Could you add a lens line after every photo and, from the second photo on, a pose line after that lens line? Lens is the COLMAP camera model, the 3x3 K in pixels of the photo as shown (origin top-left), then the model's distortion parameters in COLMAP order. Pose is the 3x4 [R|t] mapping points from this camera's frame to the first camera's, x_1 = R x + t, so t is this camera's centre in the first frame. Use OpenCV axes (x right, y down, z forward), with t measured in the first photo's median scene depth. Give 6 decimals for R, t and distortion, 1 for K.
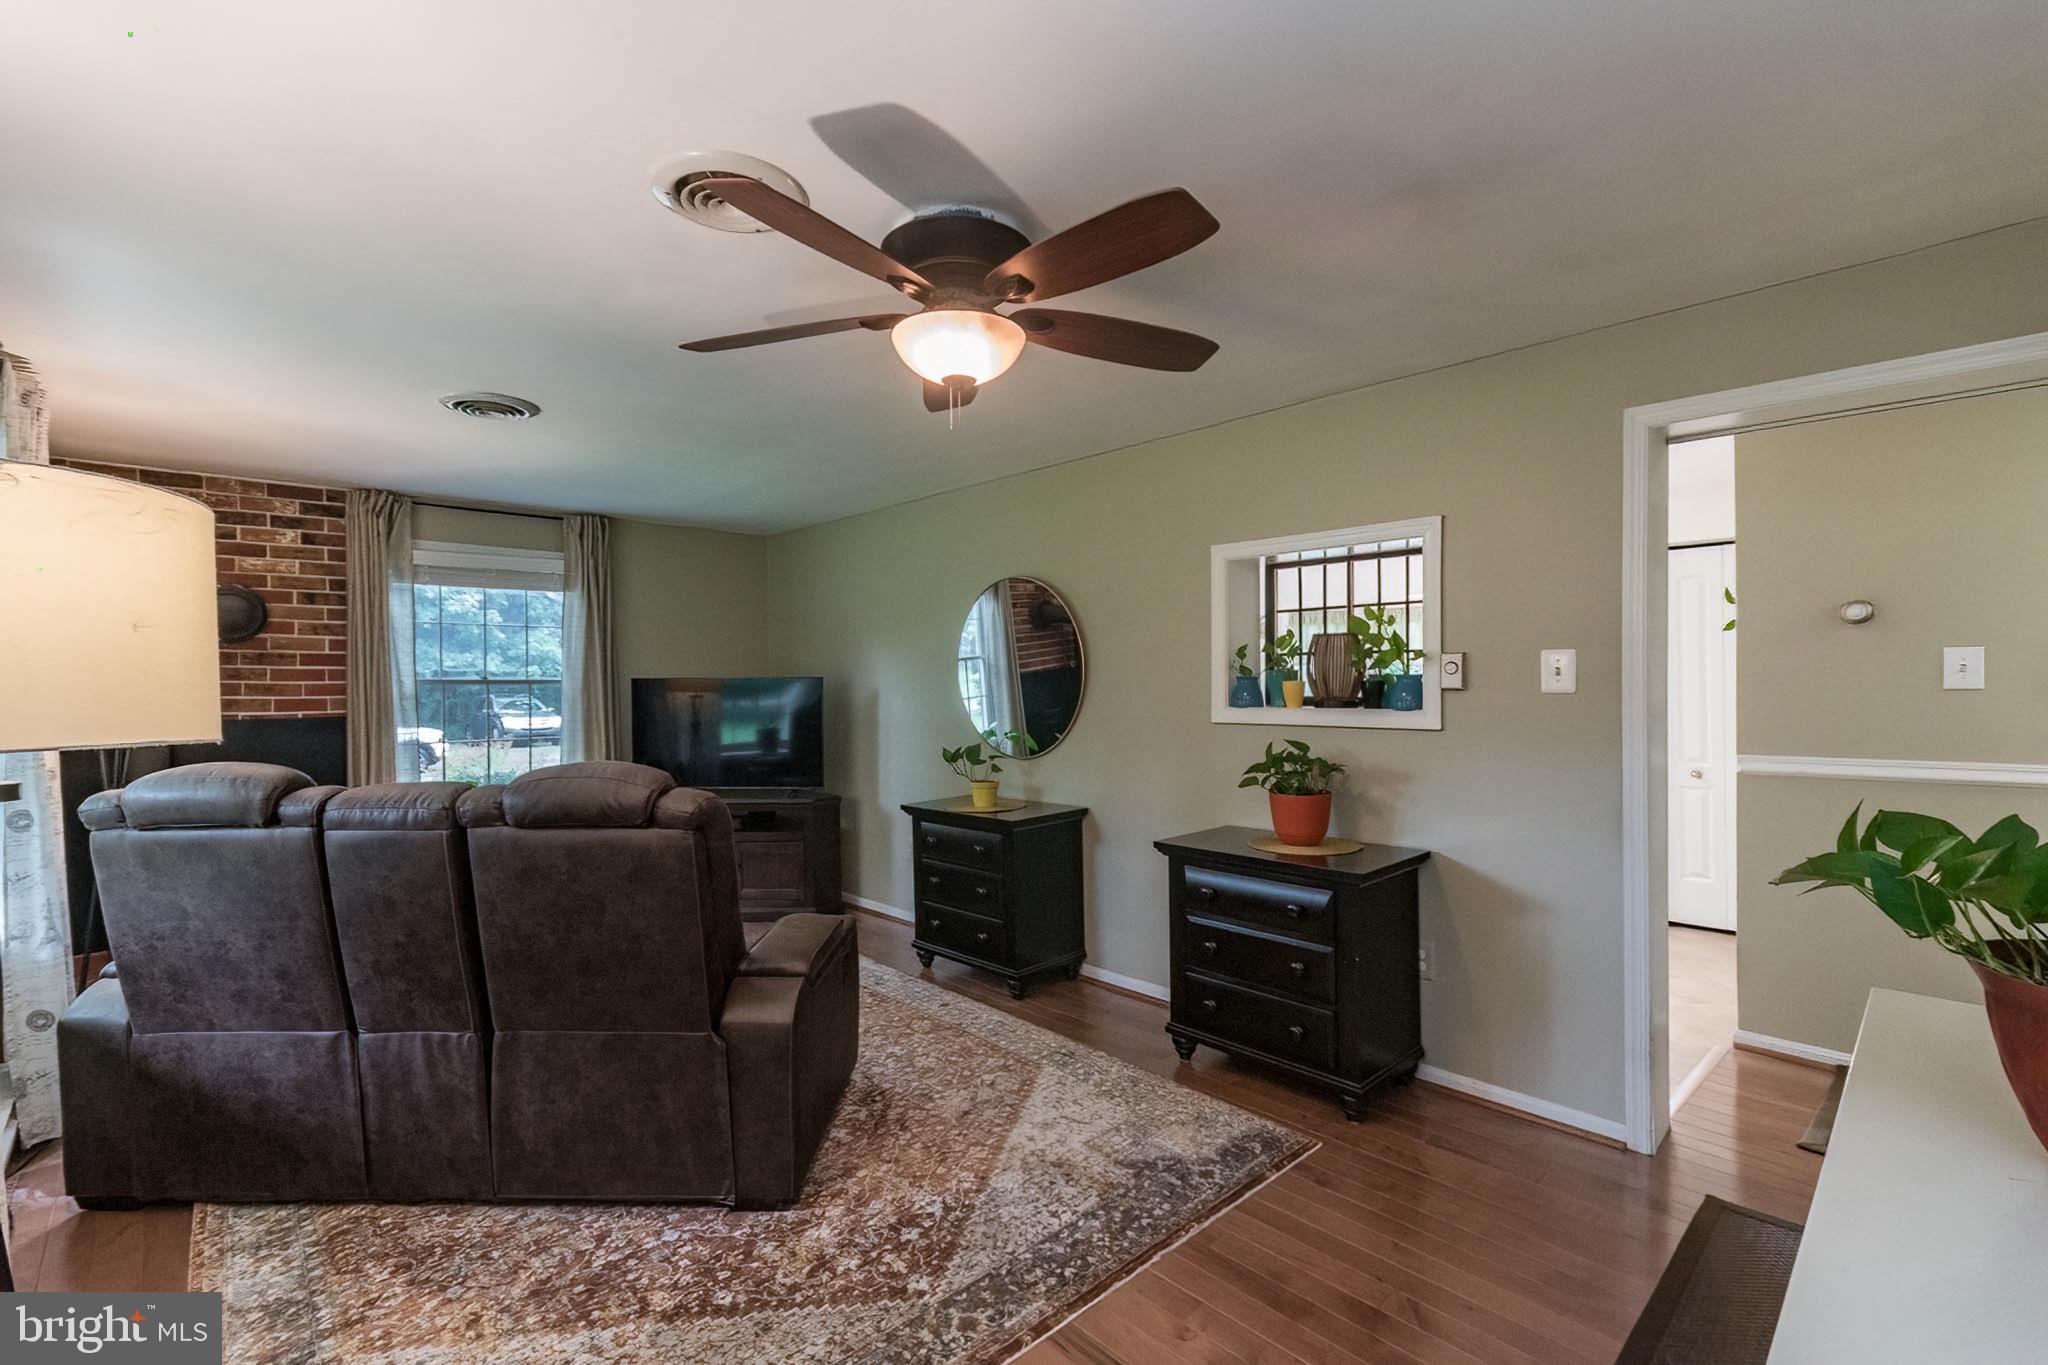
lens RADIAL K [[906.3, 0, 1000.6], [0, 906.3, 696.4], [0, 0, 1]] dist [0.009739, -0.000123]
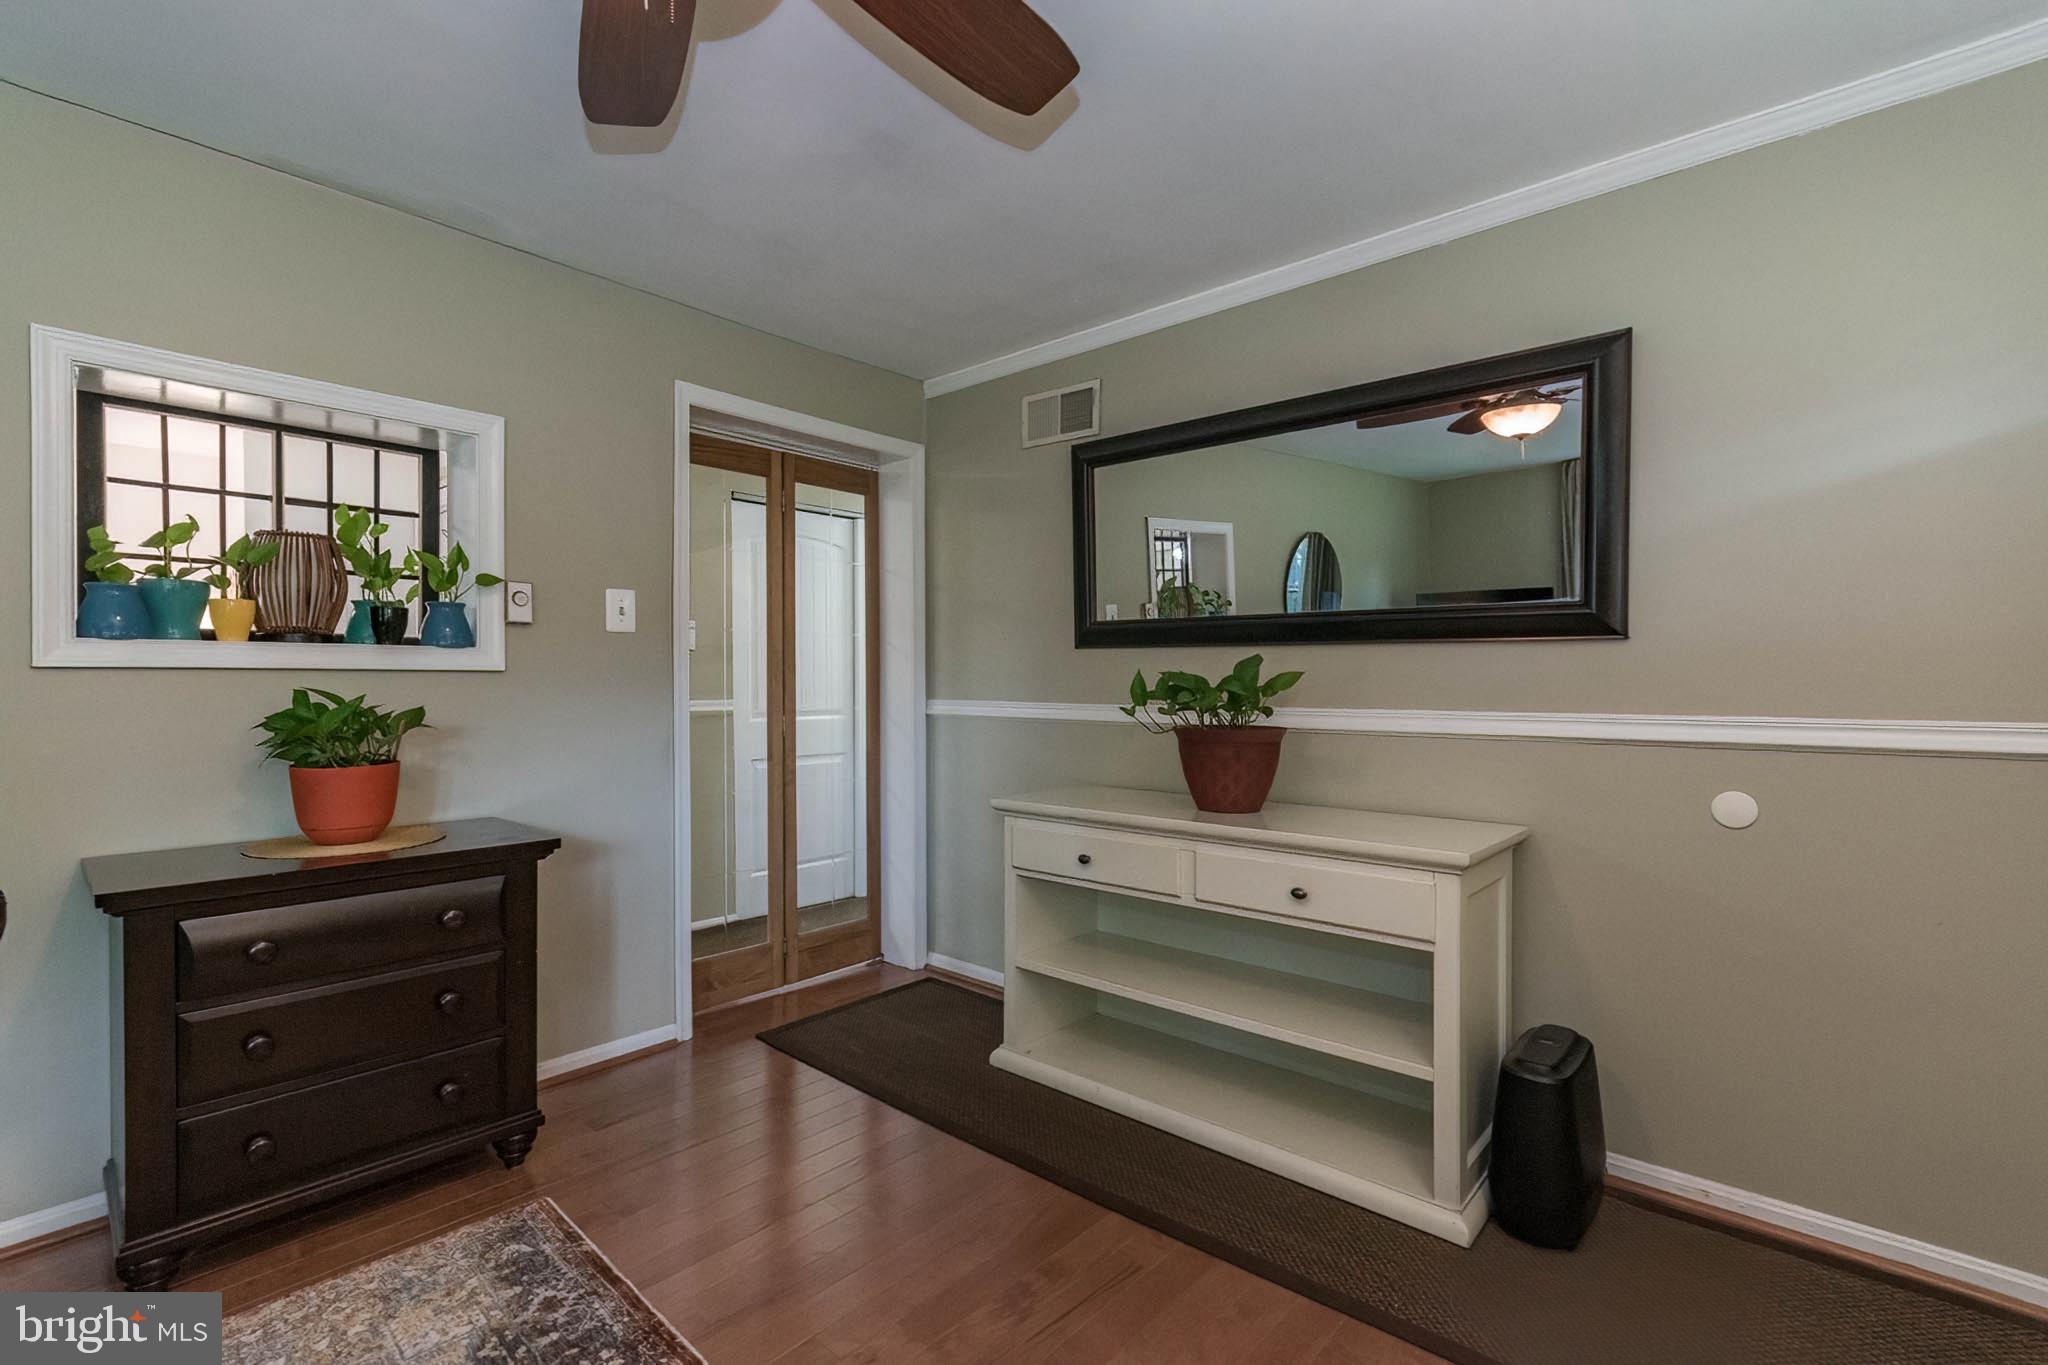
lens RADIAL K [[906.3, 0, 1034.6], [0, 906.3, 690.5], [0, 0, 1]] dist [0.009739, -0.000123]
pose [[-0.091526, 0.000483, 0.995803, -0.391407], [0.016572, 0.999862, 0.001039, 0.060245], [-0.995665, 0.016598, -0.091522, 0.565673]]
